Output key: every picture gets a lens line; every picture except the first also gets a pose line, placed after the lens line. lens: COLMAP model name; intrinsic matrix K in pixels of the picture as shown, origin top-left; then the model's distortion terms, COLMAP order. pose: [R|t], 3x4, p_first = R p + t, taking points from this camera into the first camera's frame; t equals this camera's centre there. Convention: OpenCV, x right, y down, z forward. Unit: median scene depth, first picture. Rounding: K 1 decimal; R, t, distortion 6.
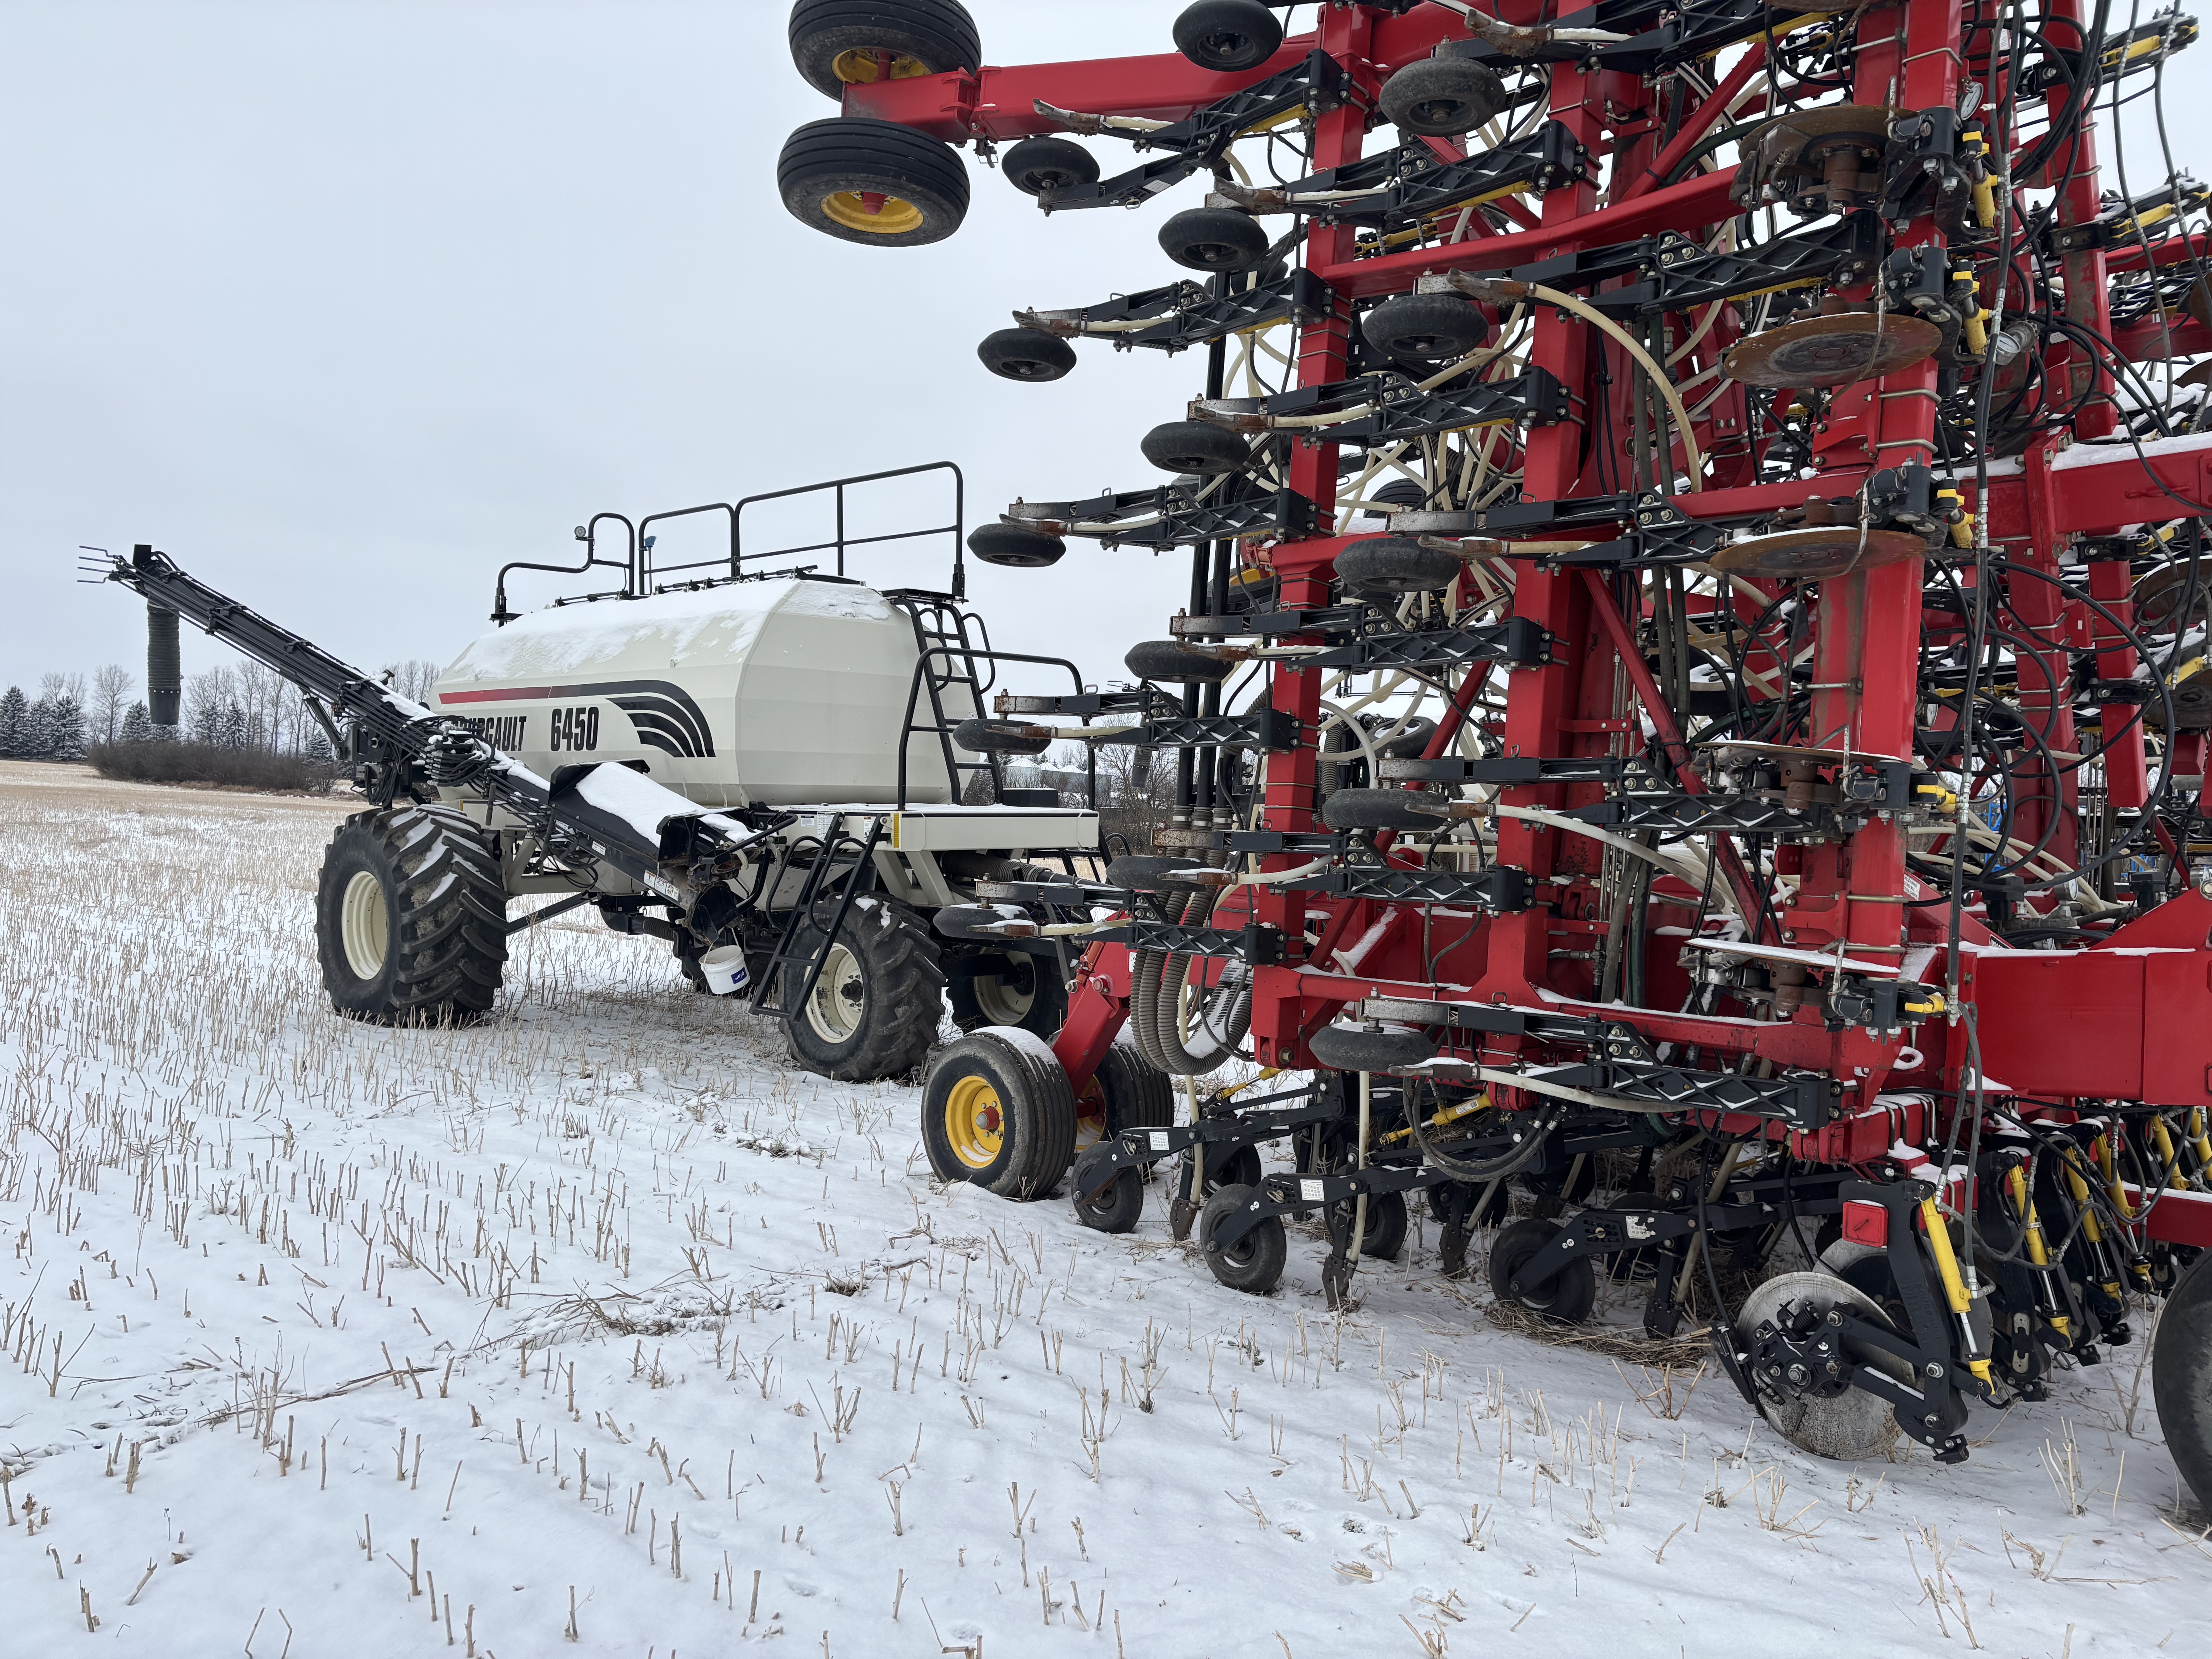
lens RADIAL K [[1665.7, 0, 1109.0], [0, 1665.7, 837.3], [0, 0, 1]] dist [0.050300, -0.044112]
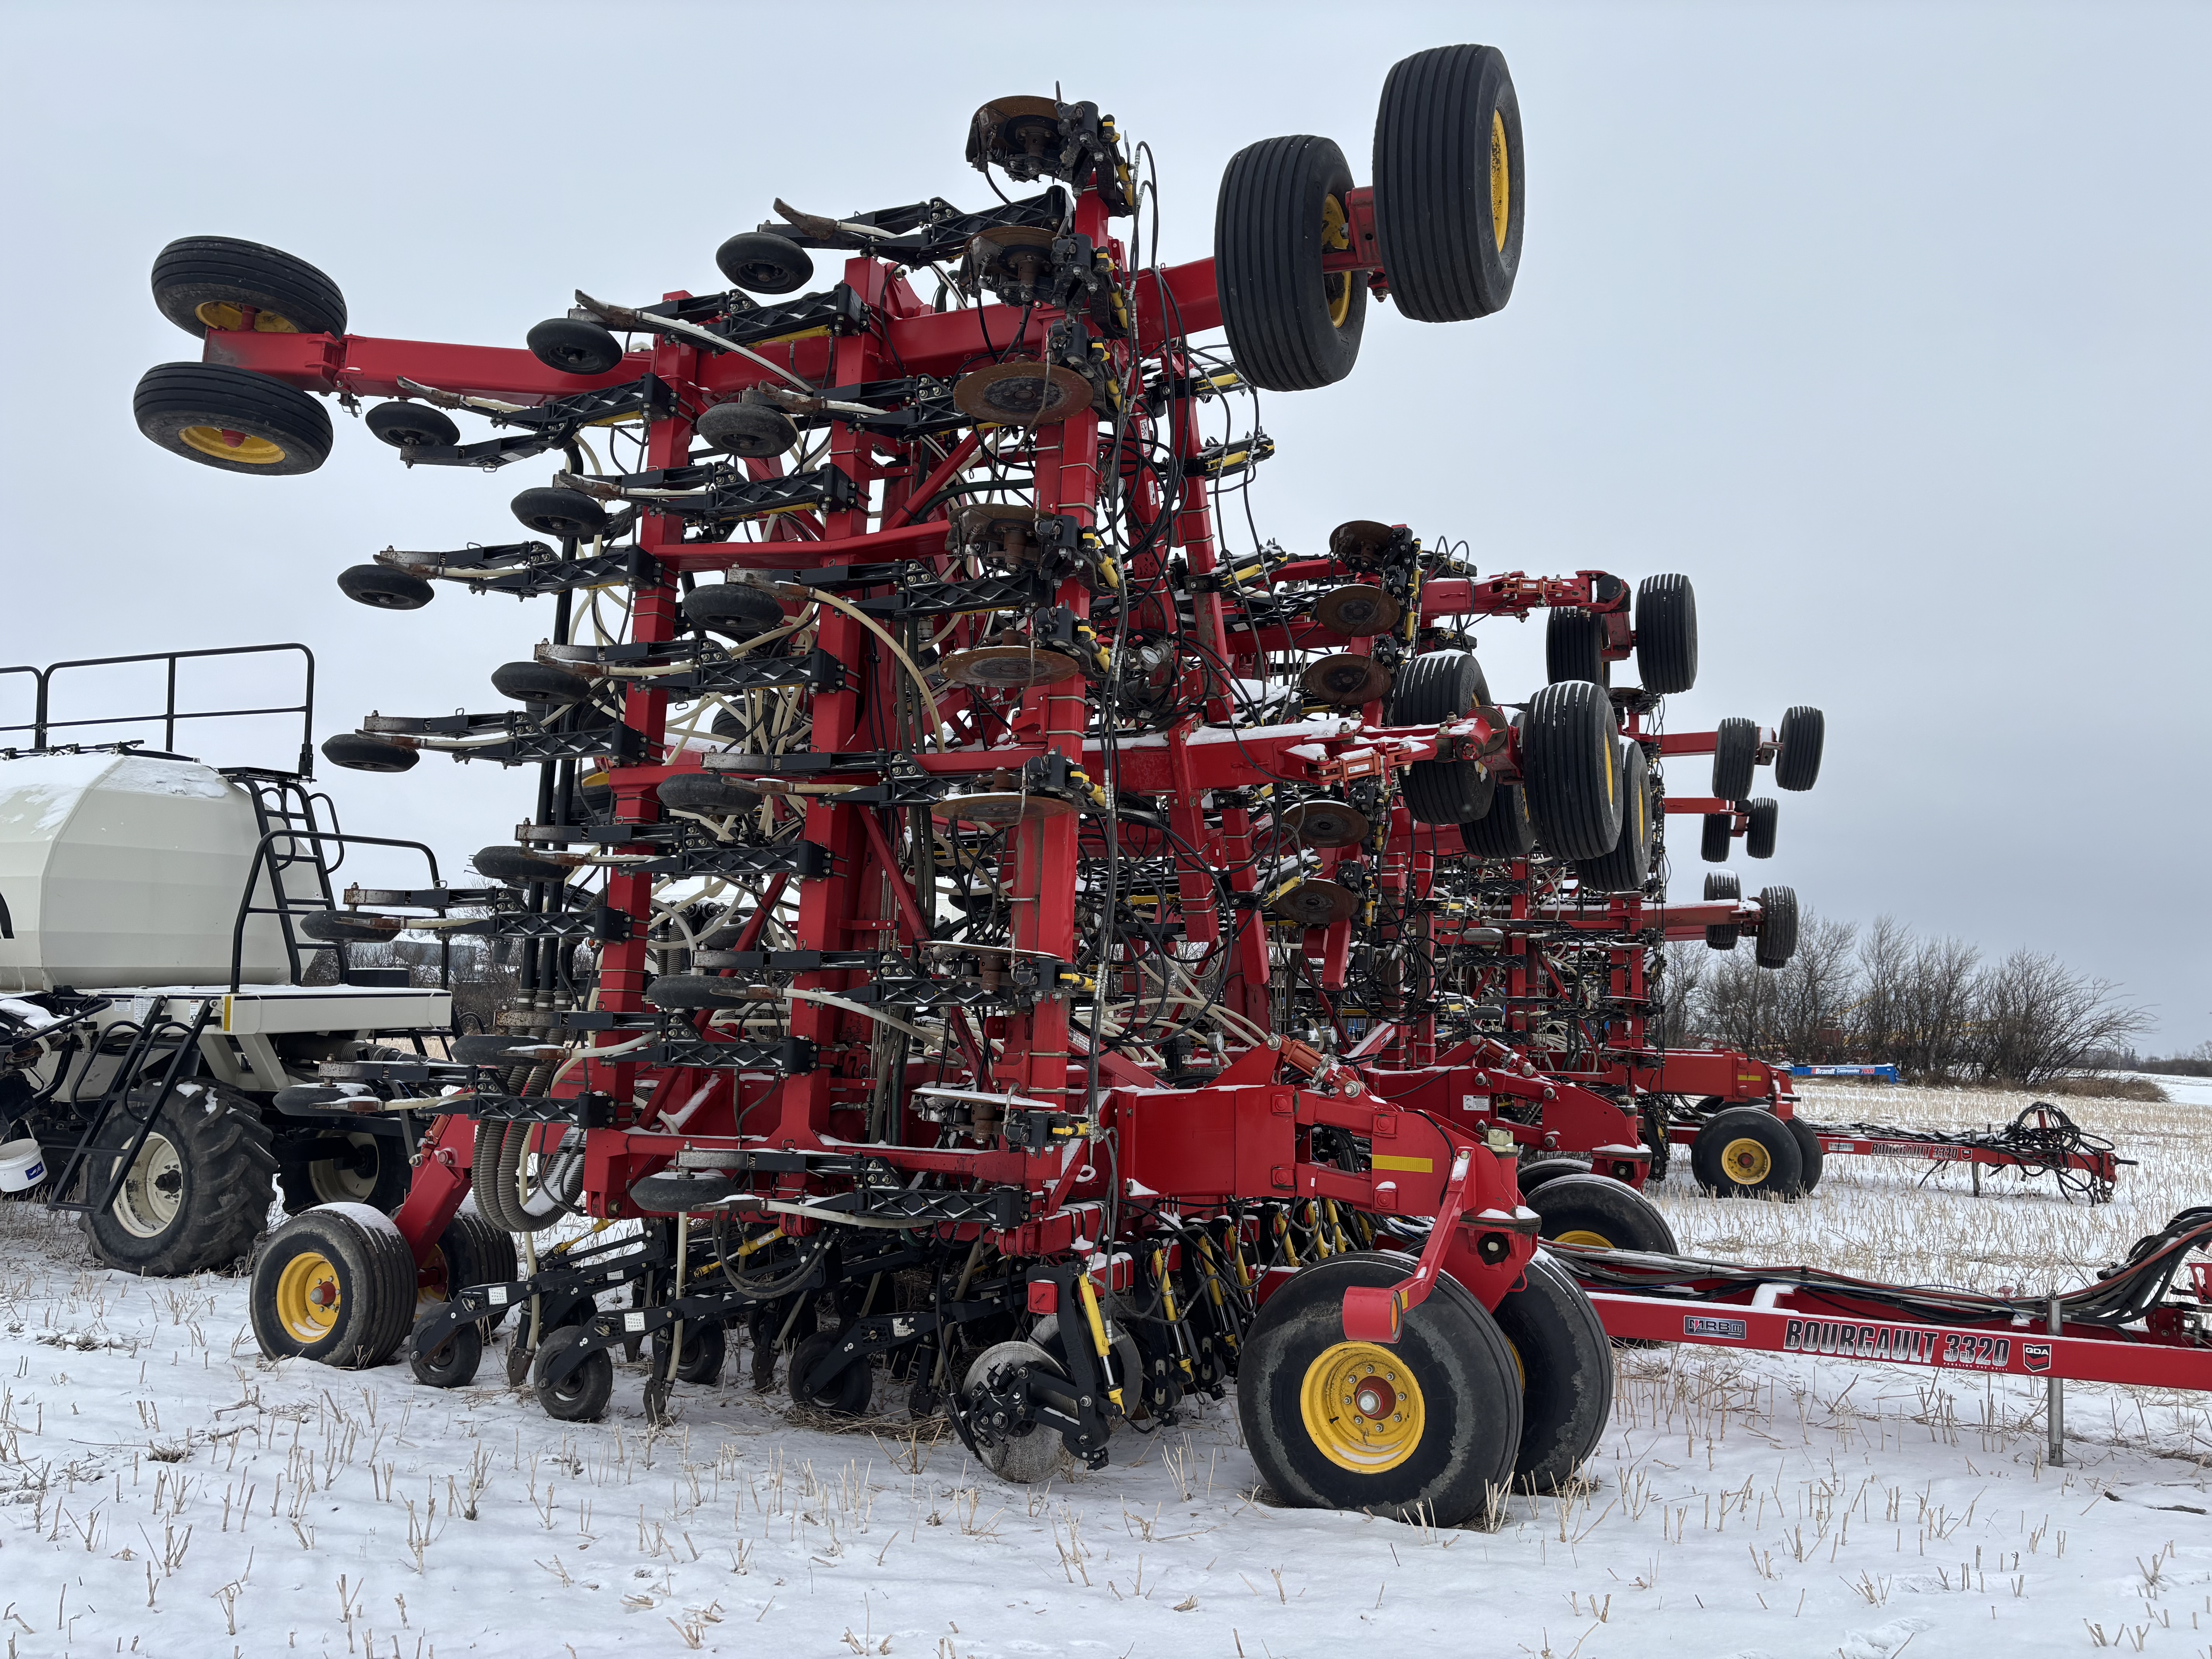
lens RADIAL K [[1665.7, 0, 1111.2], [0, 1665.7, 851.5], [0, 0, 1]] dist [0.050300, -0.044112]
pose [[0.934927, 0.020455, 0.354250, 0.012403], [0.012866, 0.995727, -0.091451, -0.003722], [-0.354607, 0.090057, 0.930668, -0.246600]]
